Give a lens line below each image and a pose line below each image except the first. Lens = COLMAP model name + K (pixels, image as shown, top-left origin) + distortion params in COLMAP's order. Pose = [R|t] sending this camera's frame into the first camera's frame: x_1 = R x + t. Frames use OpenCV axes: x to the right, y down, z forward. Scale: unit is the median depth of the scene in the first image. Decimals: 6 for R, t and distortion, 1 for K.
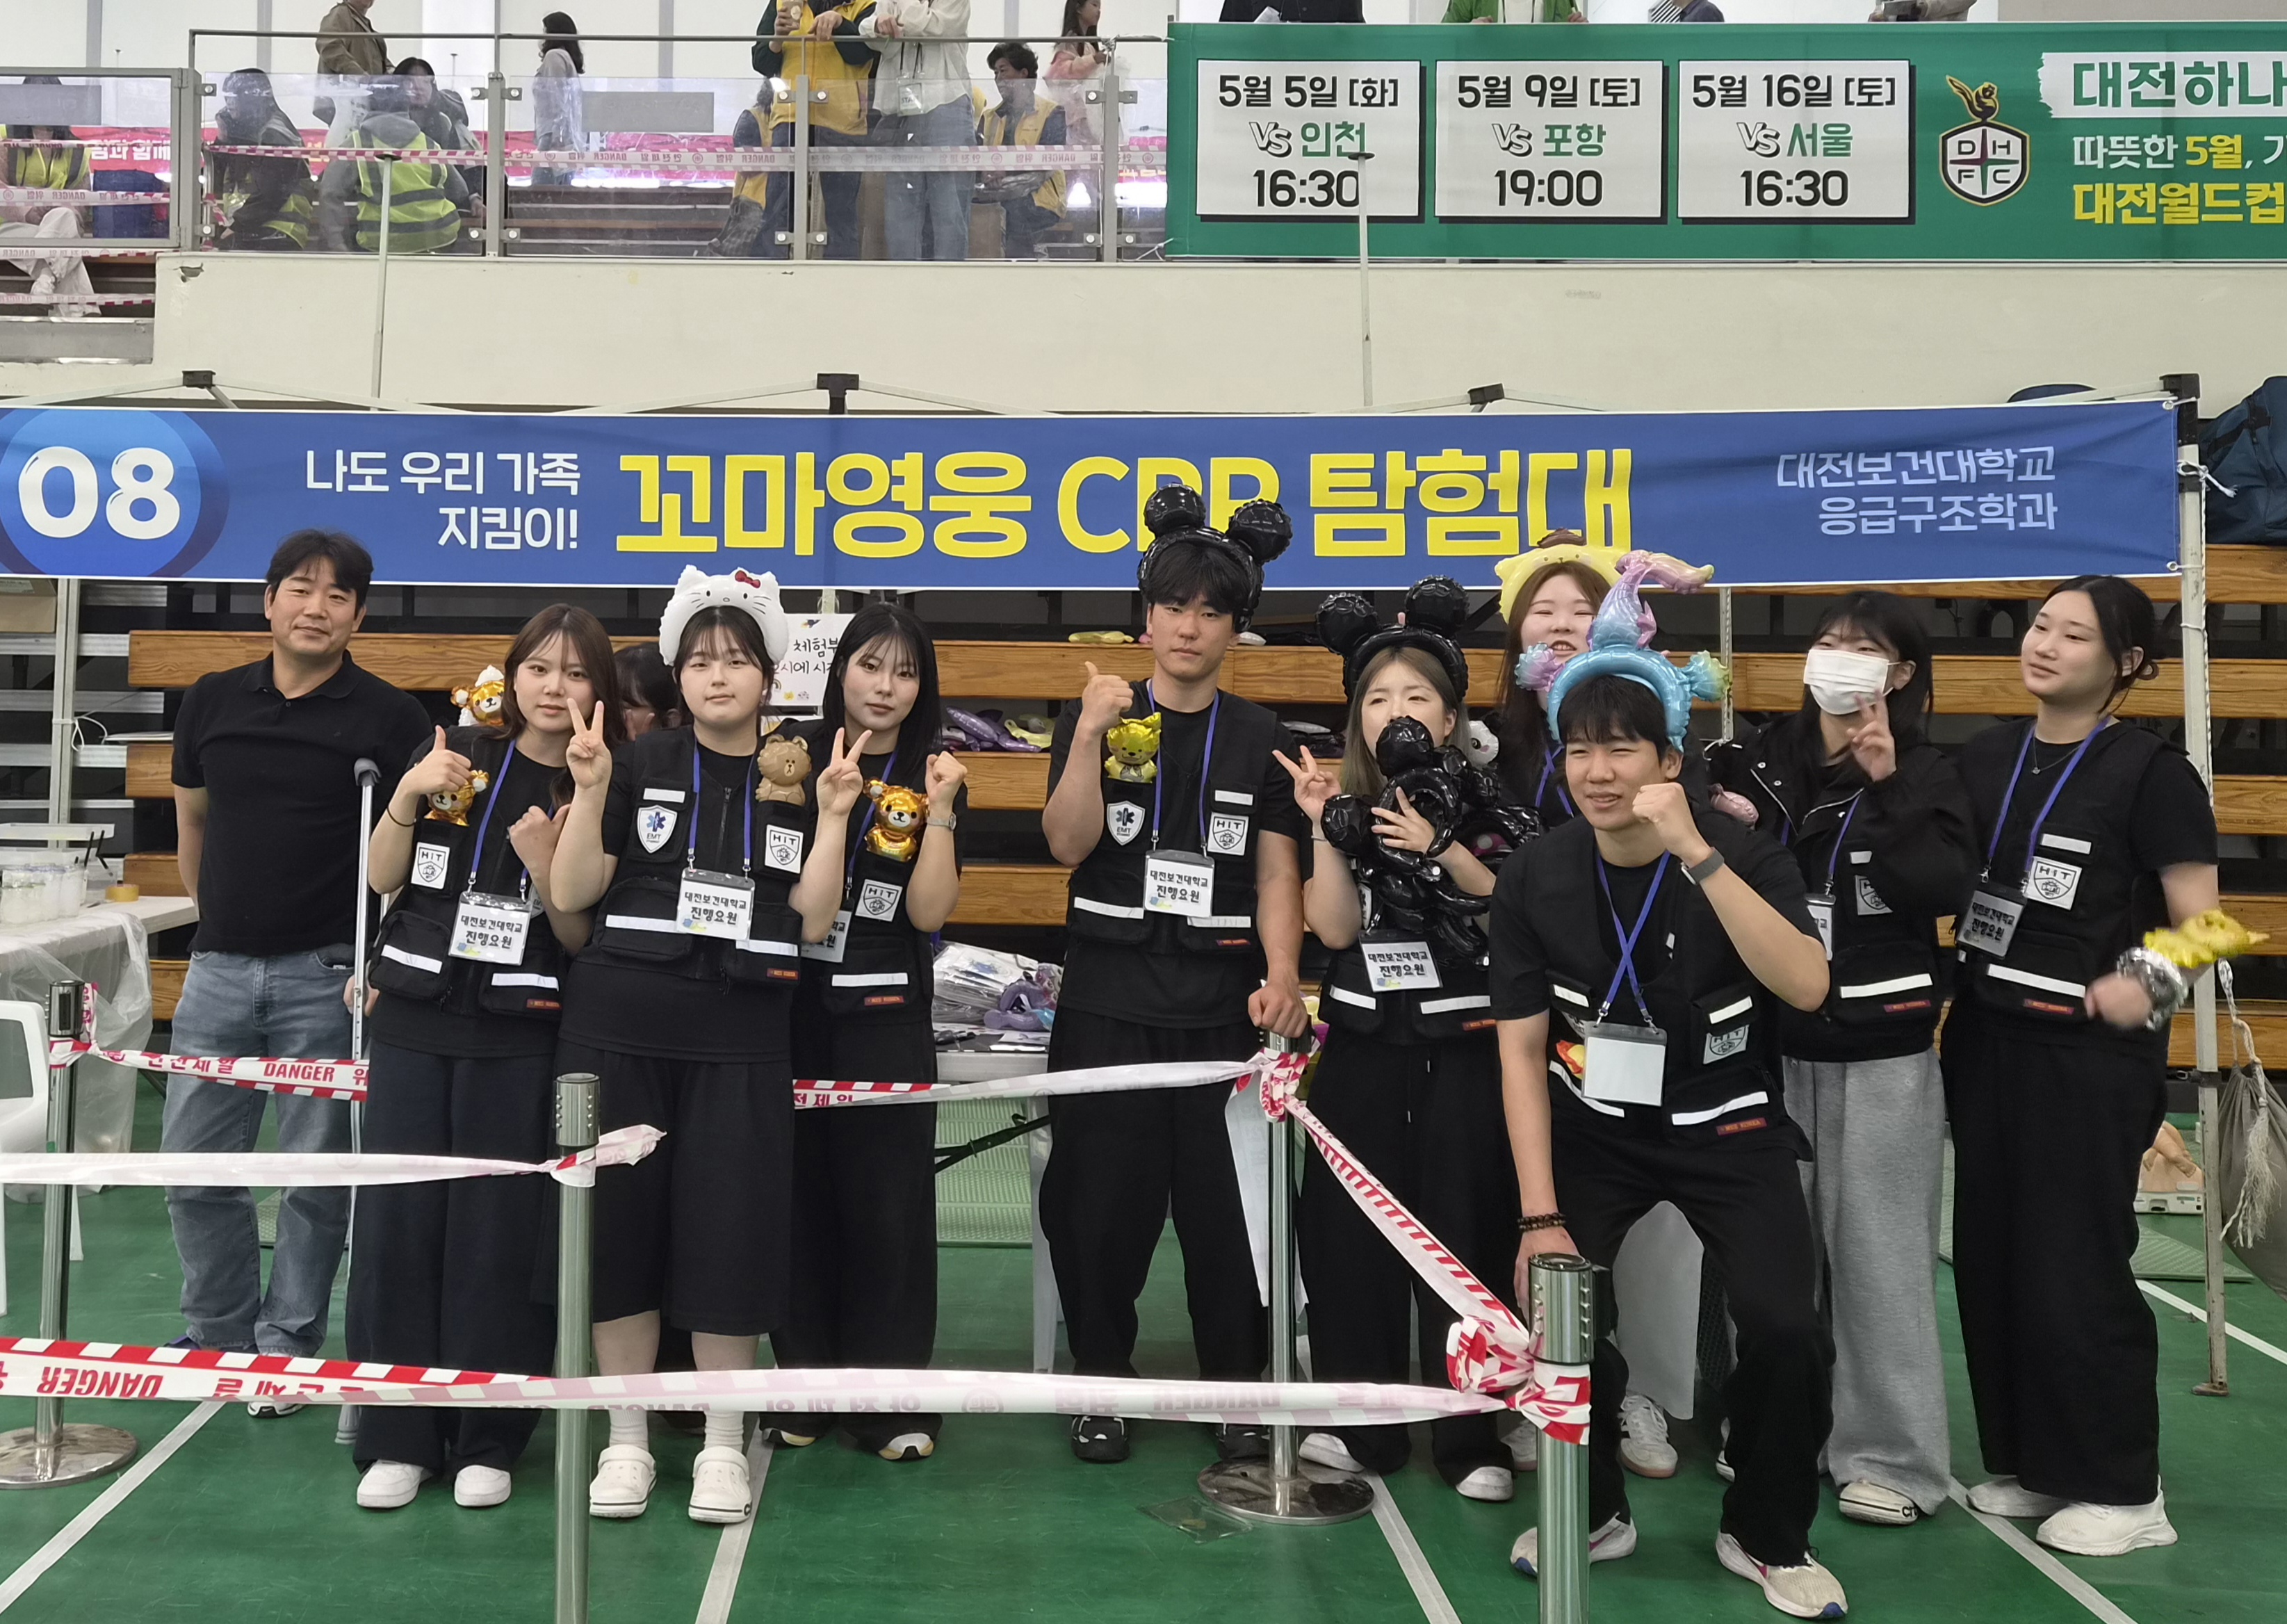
lens RADIAL K [[2131.3, 0, 1141.2], [0, 2131.3, 626.7], [0, 0, 1]] dist [0.054279, 0.000000]
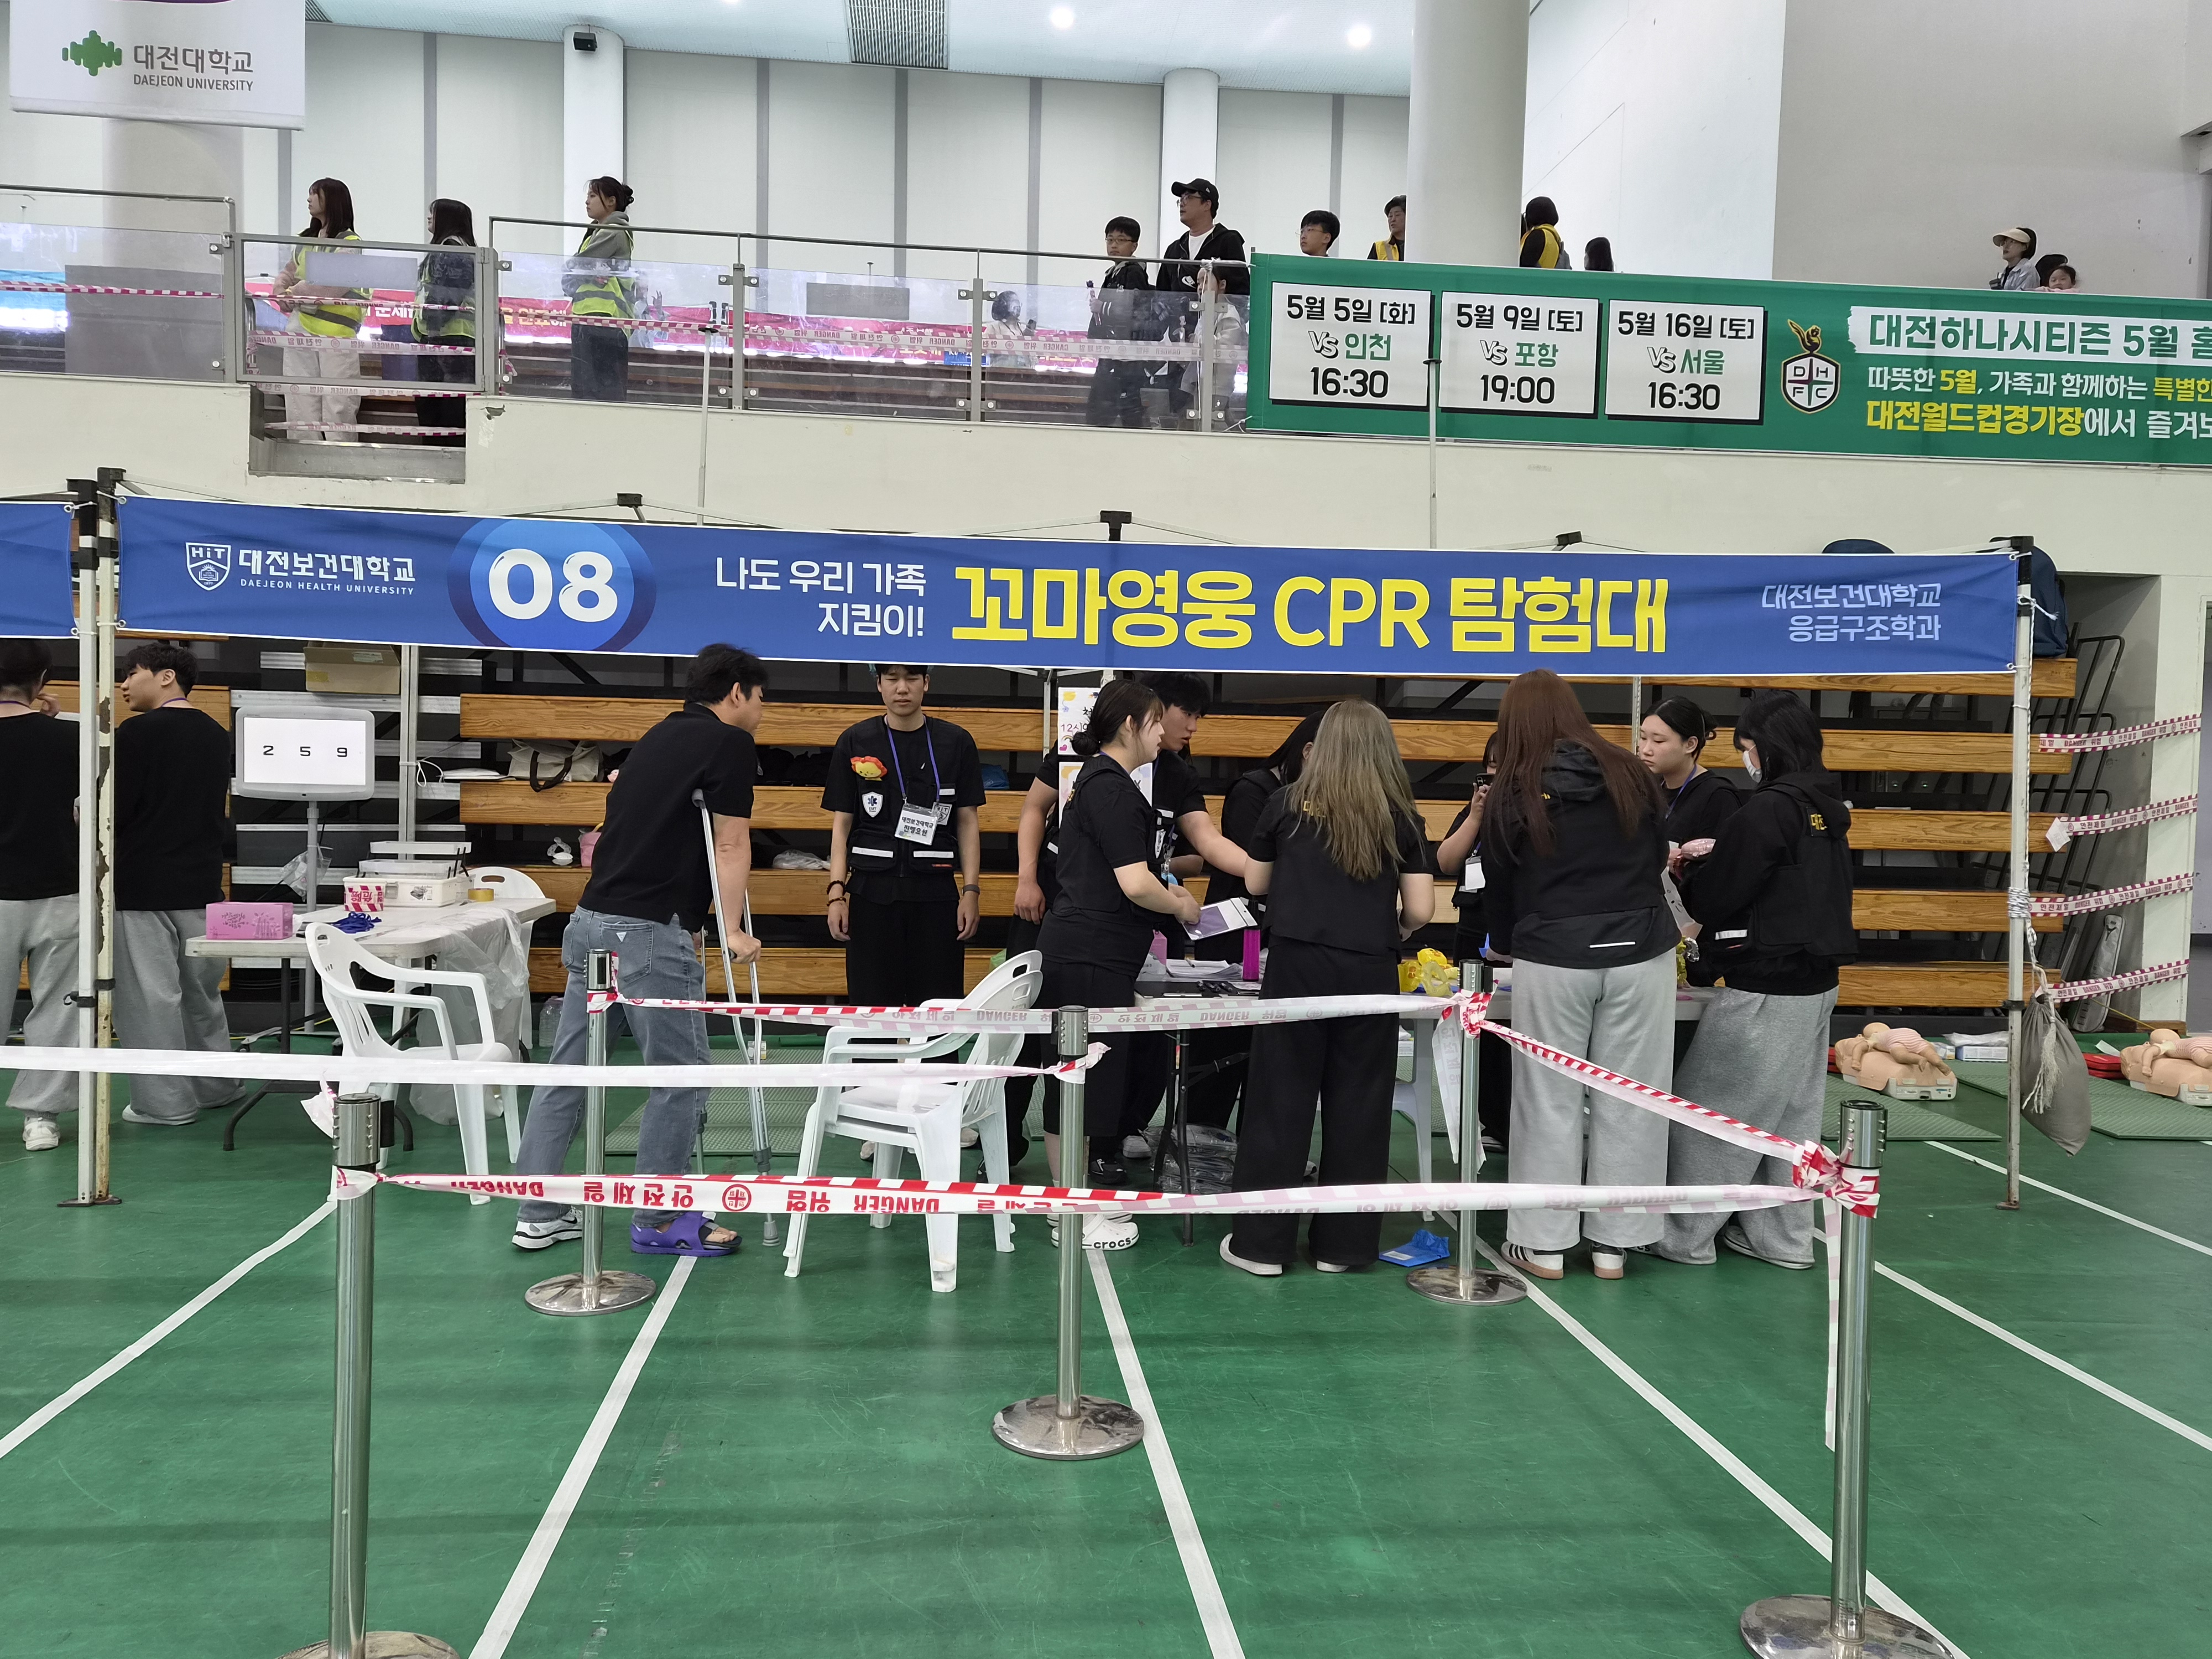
lens RADIAL K [[1647.3, 0, 1103.3], [0, 1647.3, 827.6], [0, 0, 1]] dist [0.066052, -0.011096]
pose [[0.988606, 0.002329, 0.150505, -0.306040], [-0.012619, 0.997643, 0.067450, 0.012450], [-0.149994, -0.068581, 0.986306, -0.055675]]
